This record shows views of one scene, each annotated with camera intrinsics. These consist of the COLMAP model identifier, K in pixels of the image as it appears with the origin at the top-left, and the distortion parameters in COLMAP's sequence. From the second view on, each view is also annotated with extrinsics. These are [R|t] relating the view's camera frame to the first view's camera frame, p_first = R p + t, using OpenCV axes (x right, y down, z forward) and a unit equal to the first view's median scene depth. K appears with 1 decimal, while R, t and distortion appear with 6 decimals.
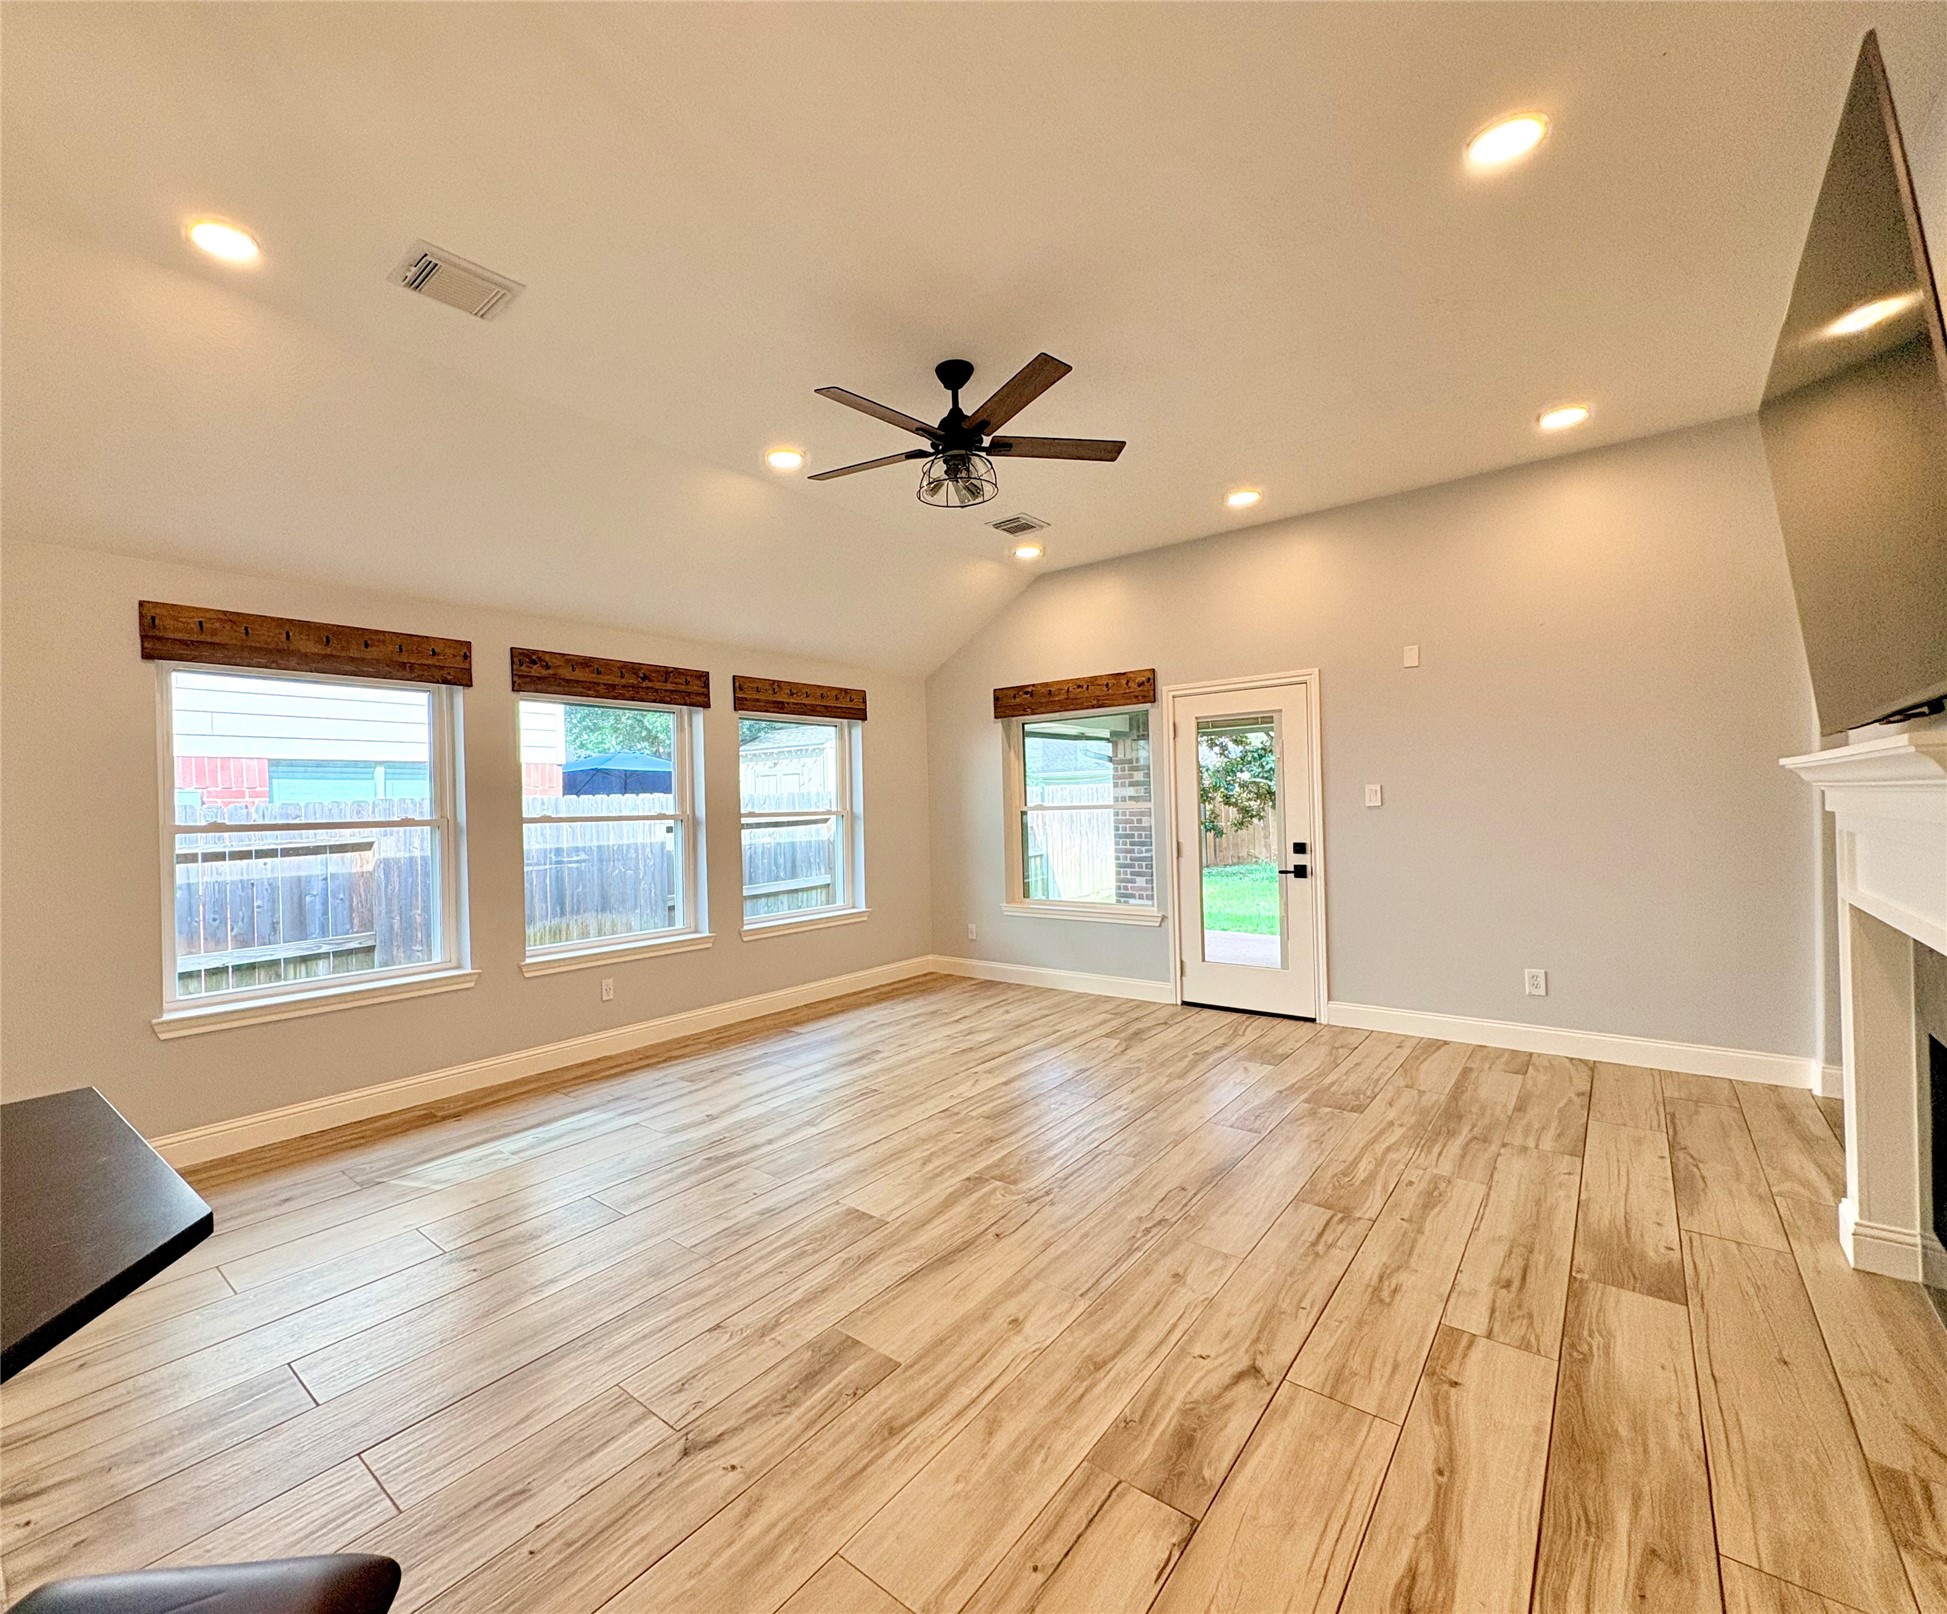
lens RADIAL K [[856.3, 0, 868.6], [0, 856.3, 807.3], [0, 0, 1]] dist [0.001263, 0.000167]
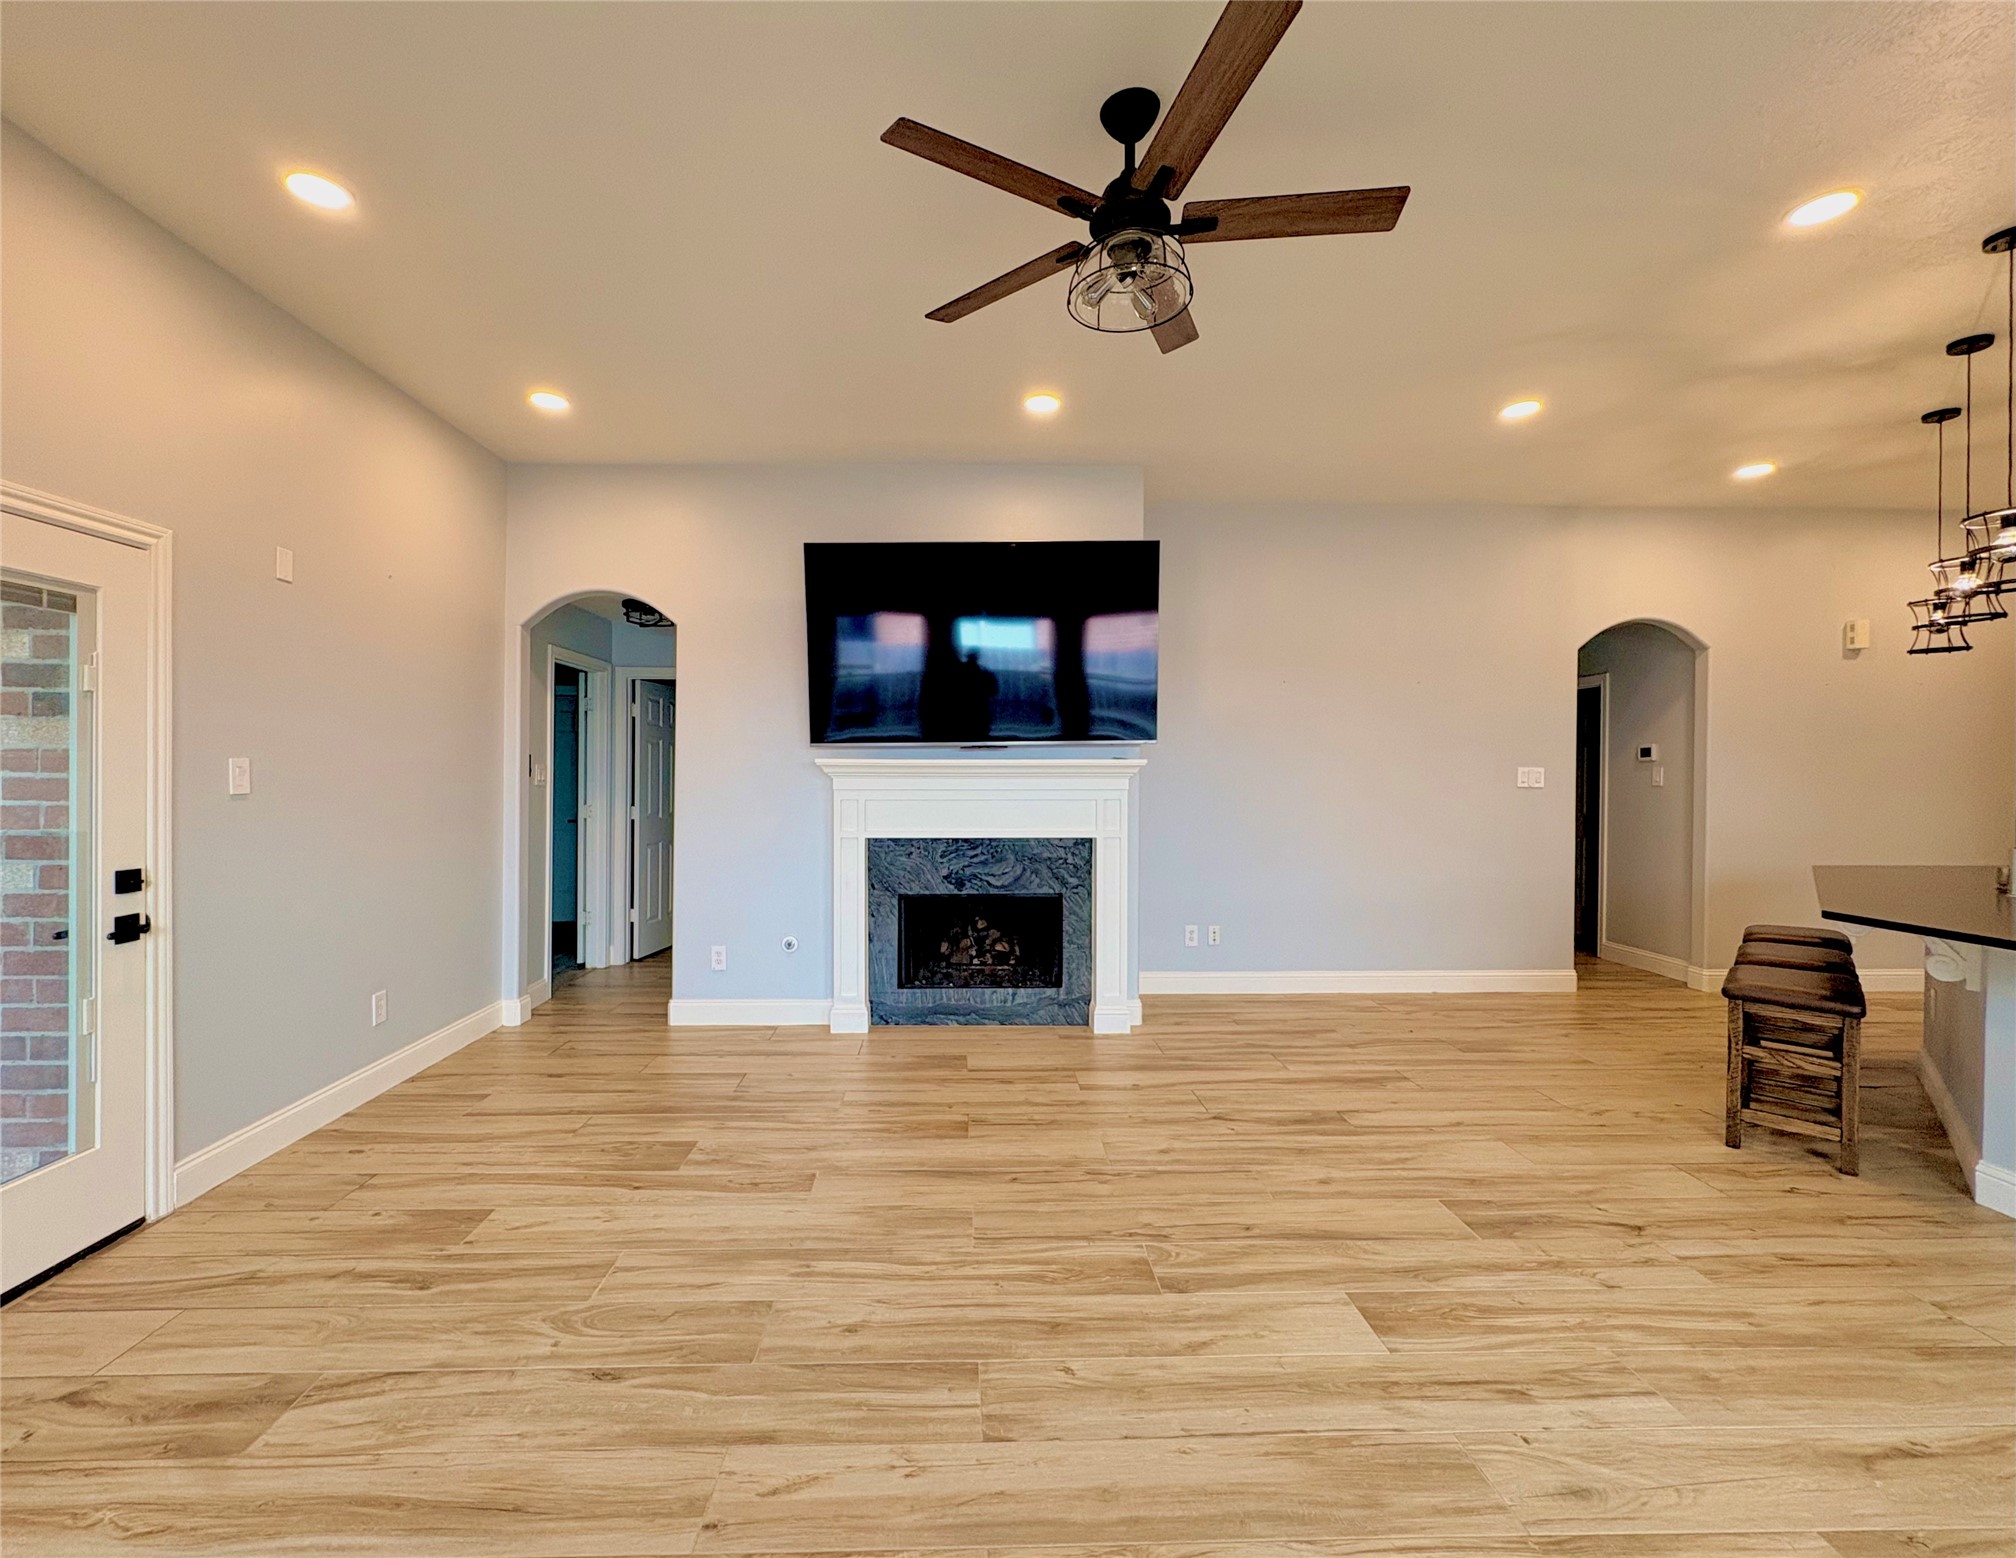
lens RADIAL K [[853.1, 0, 976.7], [0, 853.1, 777.0], [0, 0, 1]] dist [0.001473, 0.000047]
pose [[-0.679624, 0.020606, 0.733271, -0.215205], [0.016907, 0.999780, -0.012425, 0.003042], [-0.733366, 0.003953, -0.679823, 1.144568]]
